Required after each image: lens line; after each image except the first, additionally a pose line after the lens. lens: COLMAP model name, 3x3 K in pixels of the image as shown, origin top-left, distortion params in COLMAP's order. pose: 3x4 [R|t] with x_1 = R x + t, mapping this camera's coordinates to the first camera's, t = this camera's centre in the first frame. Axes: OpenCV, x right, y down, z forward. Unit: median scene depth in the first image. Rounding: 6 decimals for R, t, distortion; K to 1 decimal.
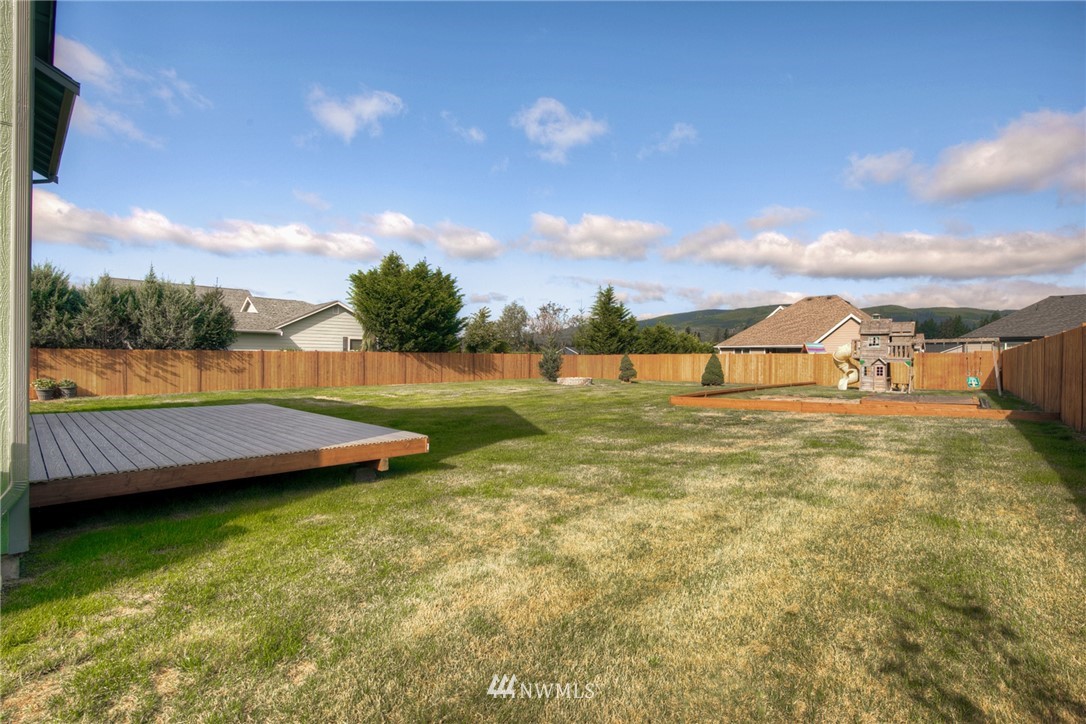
lens RADIAL K [[497.4, 0, 521.4], [0, 497.4, 361.9], [0, 0, 1]] dist [-0.017968, -0.002204]
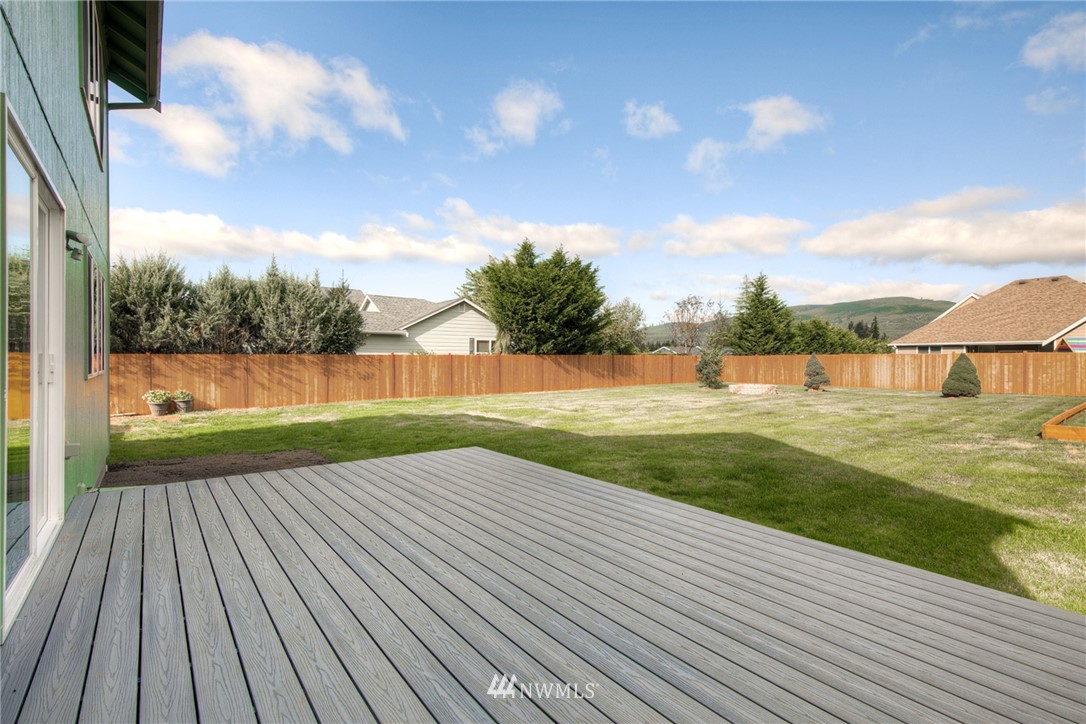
lens RADIAL K [[497.4, 0, 539.4], [0, 497.4, 362.6], [0, 0, 1]] dist [-0.017968, -0.002204]
pose [[0.990953, -0.005258, -0.134107, -0.126378], [0.005268, 0.999986, -0.000281, -0.005284], [0.134107, -0.000428, 0.990967, 0.147520]]
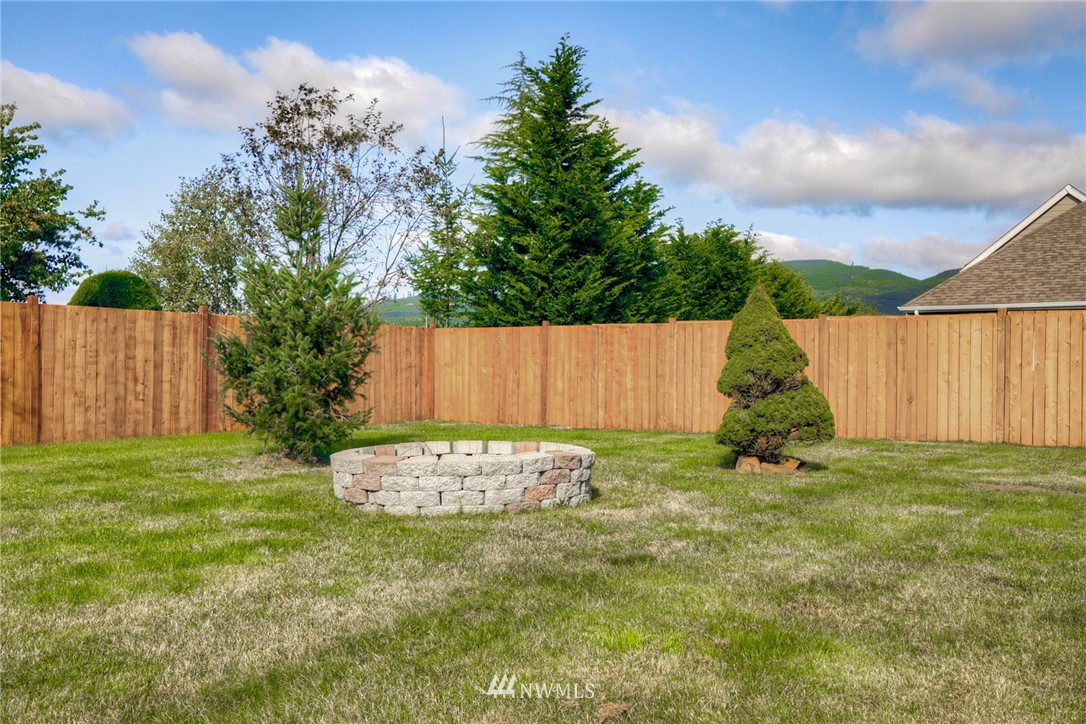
lens RADIAL K [[1062.1, 0, 542.1], [0, 1062.1, 364.8], [0, 0, 1]] dist [0.103356, 0.000000]
pose [[0.973349, -0.003491, 0.229301, 0.061022], [0.004464, 0.999983, -0.003722, 0.009620], [-0.229284, 0.004646, 0.973348, 0.690703]]
